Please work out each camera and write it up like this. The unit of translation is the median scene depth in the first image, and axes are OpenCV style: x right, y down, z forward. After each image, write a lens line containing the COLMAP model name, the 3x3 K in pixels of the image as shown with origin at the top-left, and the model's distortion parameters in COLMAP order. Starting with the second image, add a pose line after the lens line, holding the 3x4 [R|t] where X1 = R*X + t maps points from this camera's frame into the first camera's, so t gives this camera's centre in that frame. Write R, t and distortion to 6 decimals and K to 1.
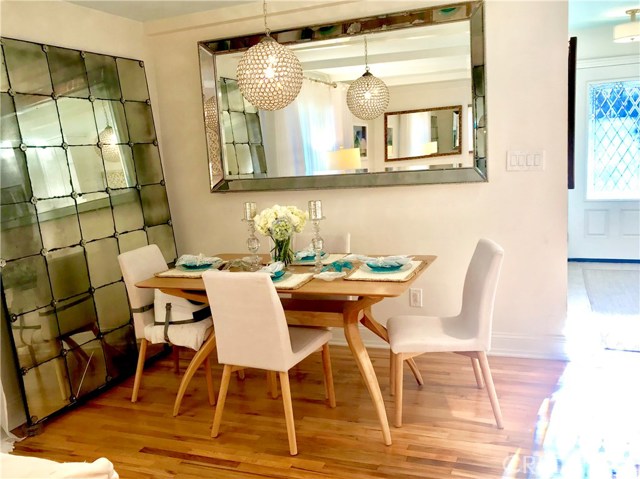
lens RADIAL K [[581.8, 0, 325.2], [0, 581.8, 221.7], [0, 0, 1]] dist [0.066800, 0.000000]
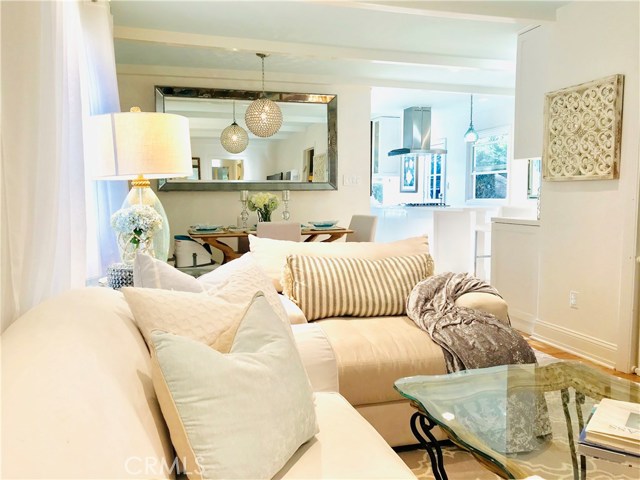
lens RADIAL K [[527.9, 0, 311.6], [0, 527.9, 240.8], [0, 0, 1]] dist [0.048051, -0.042453]
pose [[0.789512, 0.003464, 0.613726, -0.810287], [0.037797, 0.997812, -0.054254, 0.178622], [-0.612571, 0.066031, 0.787653, -0.261006]]
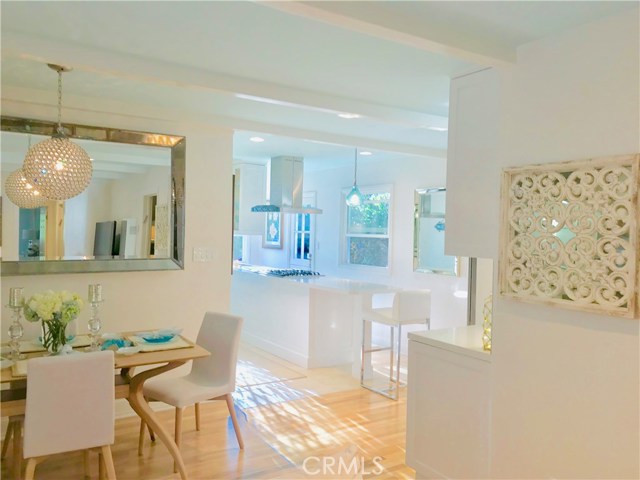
lens RADIAL K [[527.9, 0, 311.3], [0, 527.9, 233.0], [0, 0, 1]] dist [0.048051, -0.042453]
pose [[0.591312, 0.065243, 0.803800, -0.506468], [0.048635, 0.992023, -0.116299, 0.002943], [-0.804975, 0.107862, 0.583422, 0.068438]]
